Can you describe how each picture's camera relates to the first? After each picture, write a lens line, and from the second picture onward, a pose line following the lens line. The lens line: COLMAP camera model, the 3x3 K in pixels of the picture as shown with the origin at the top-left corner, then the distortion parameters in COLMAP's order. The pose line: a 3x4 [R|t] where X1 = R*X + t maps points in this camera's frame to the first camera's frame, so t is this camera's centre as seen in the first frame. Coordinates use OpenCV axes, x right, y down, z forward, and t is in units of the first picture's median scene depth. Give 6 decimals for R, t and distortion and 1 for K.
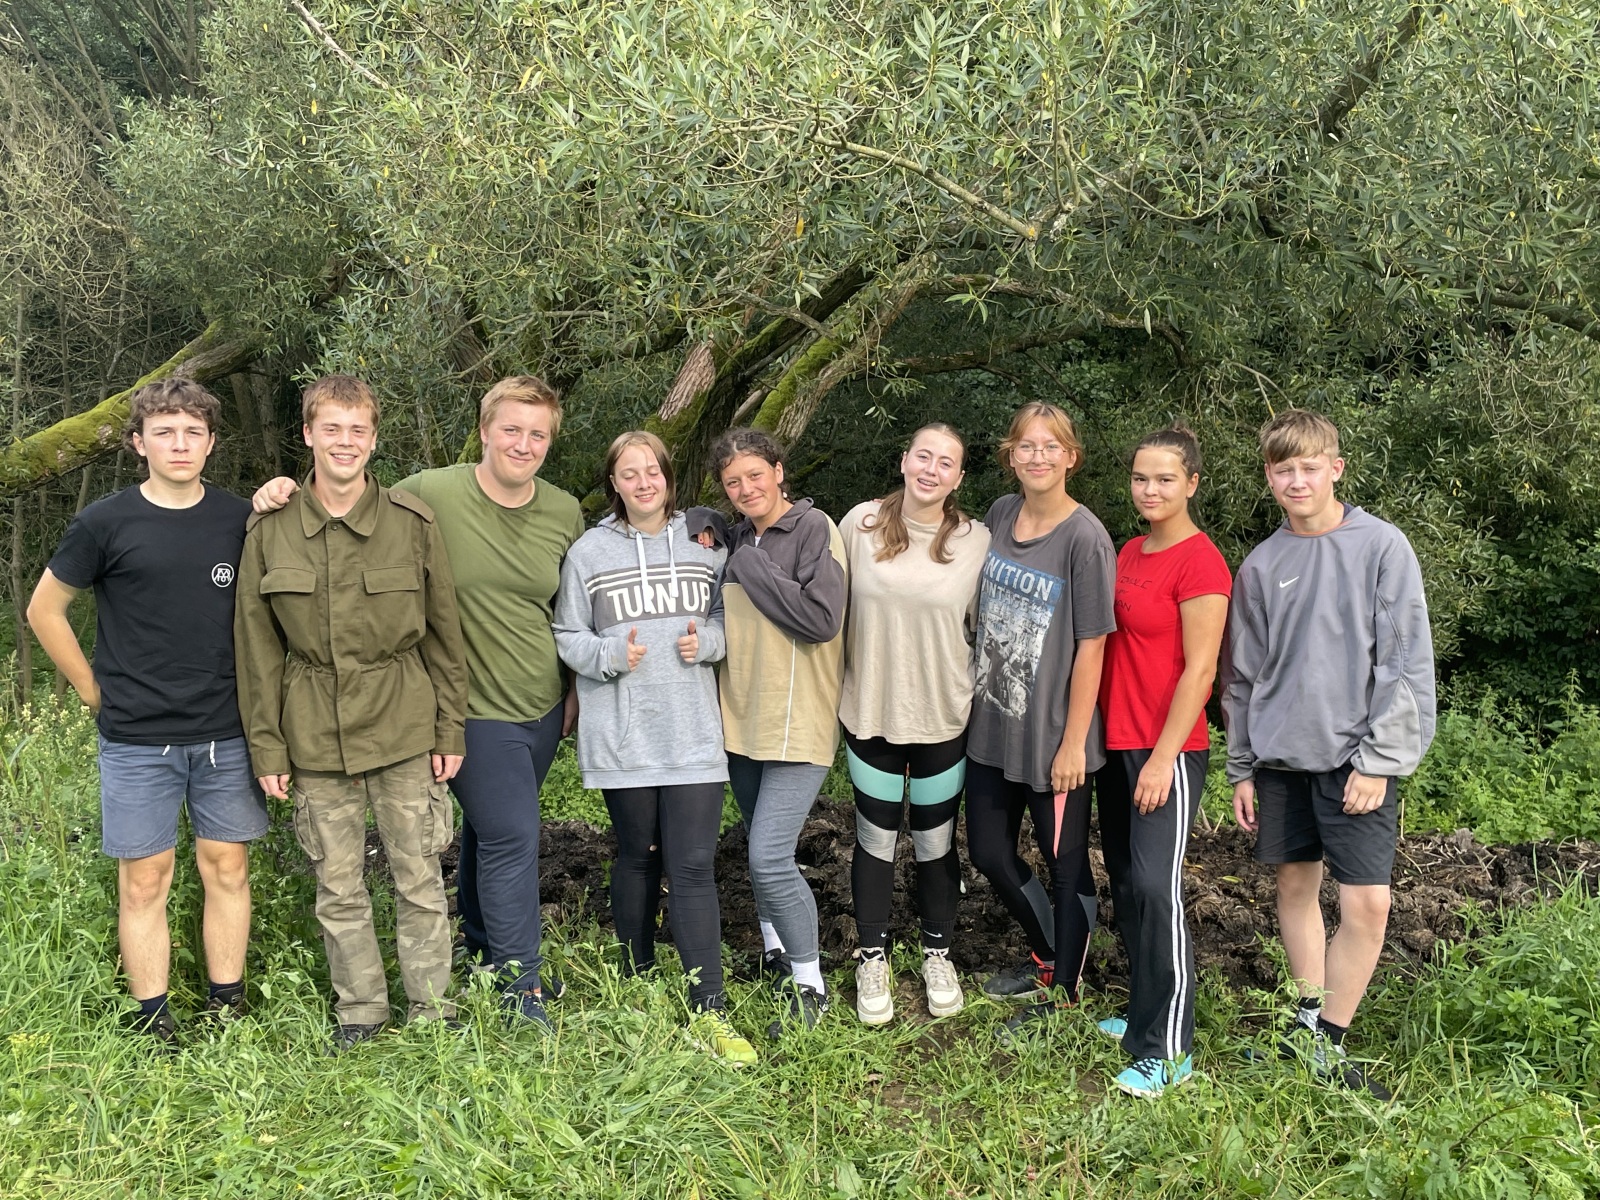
lens RADIAL K [[1570.3, 0, 794.5], [0, 1570.3, 606.6], [0, 0, 1]] dist [0.087912, 0.000000]
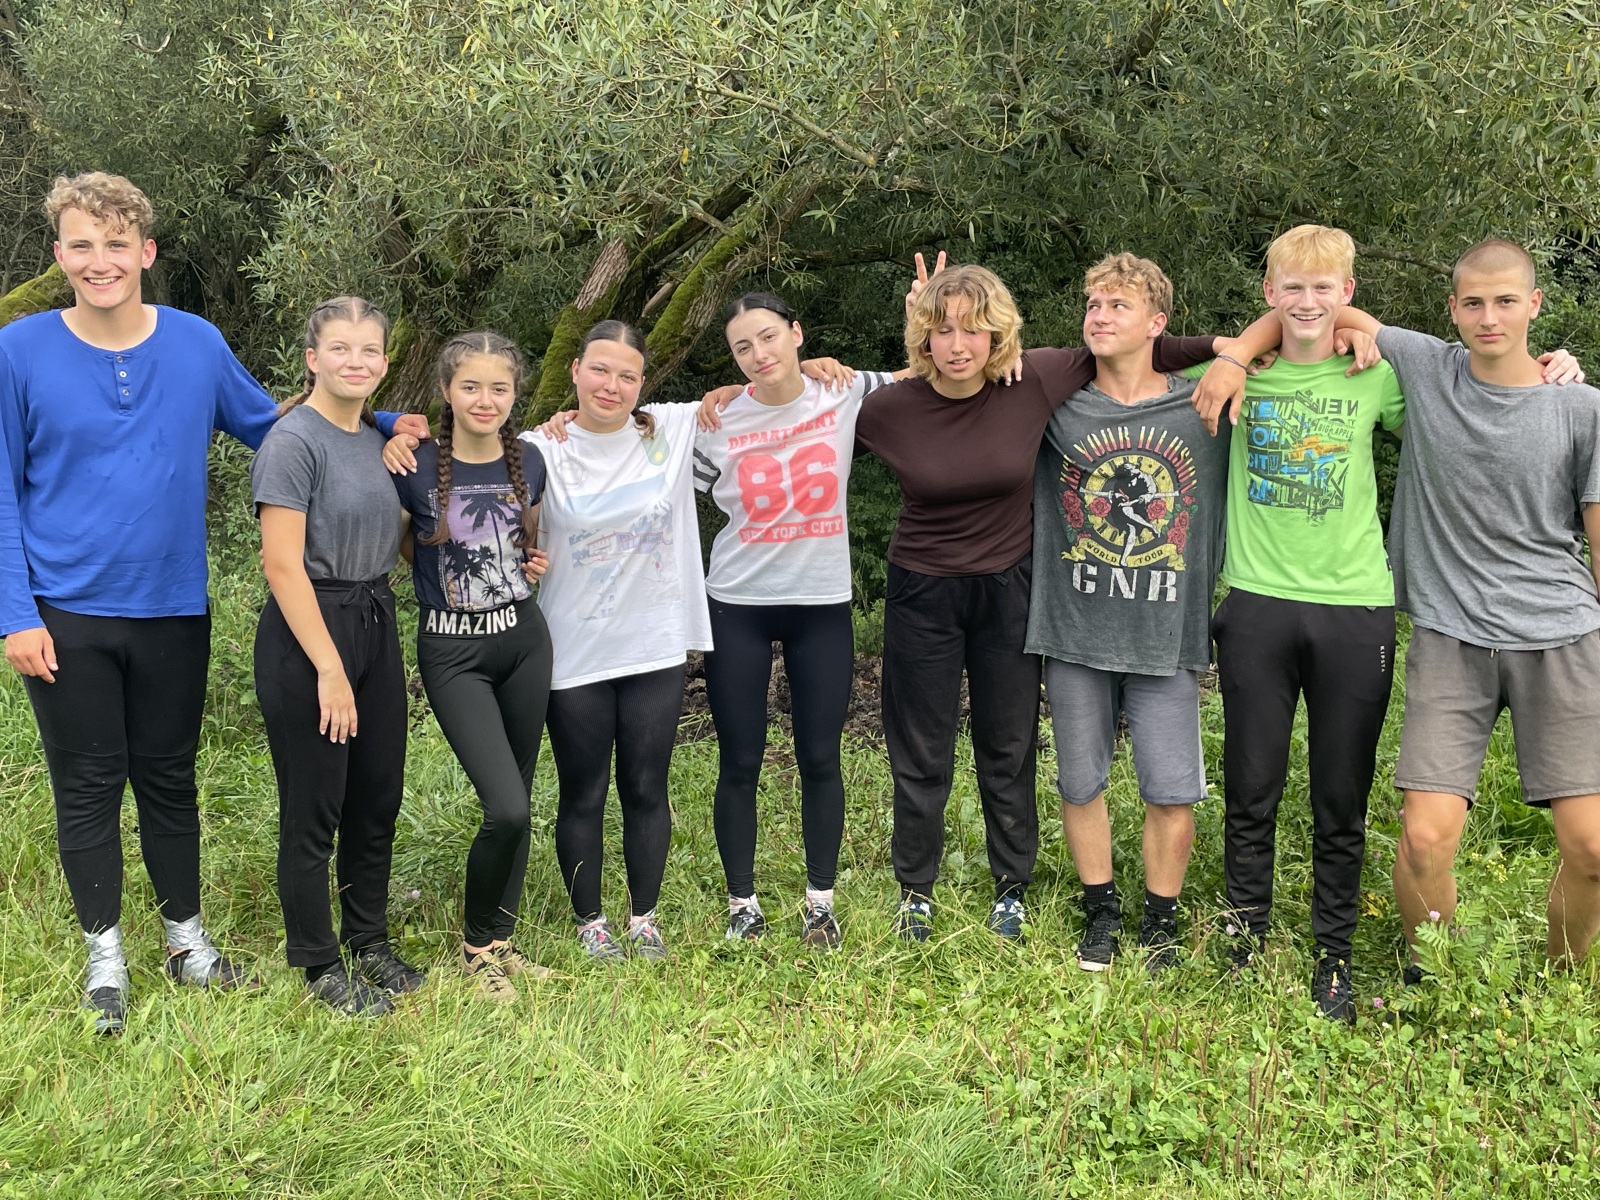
lens RADIAL K [[1804.1, 0, 787.2], [0, 1804.1, 591.7], [0, 0, 1]] dist [0.119386, 0.000000]
pose [[0.999591, -0.000567, 0.028593, 0.026093], [-0.000460, 0.999355, 0.035920, 0.032060], [-0.028595, -0.035919, 0.998946, -0.273357]]
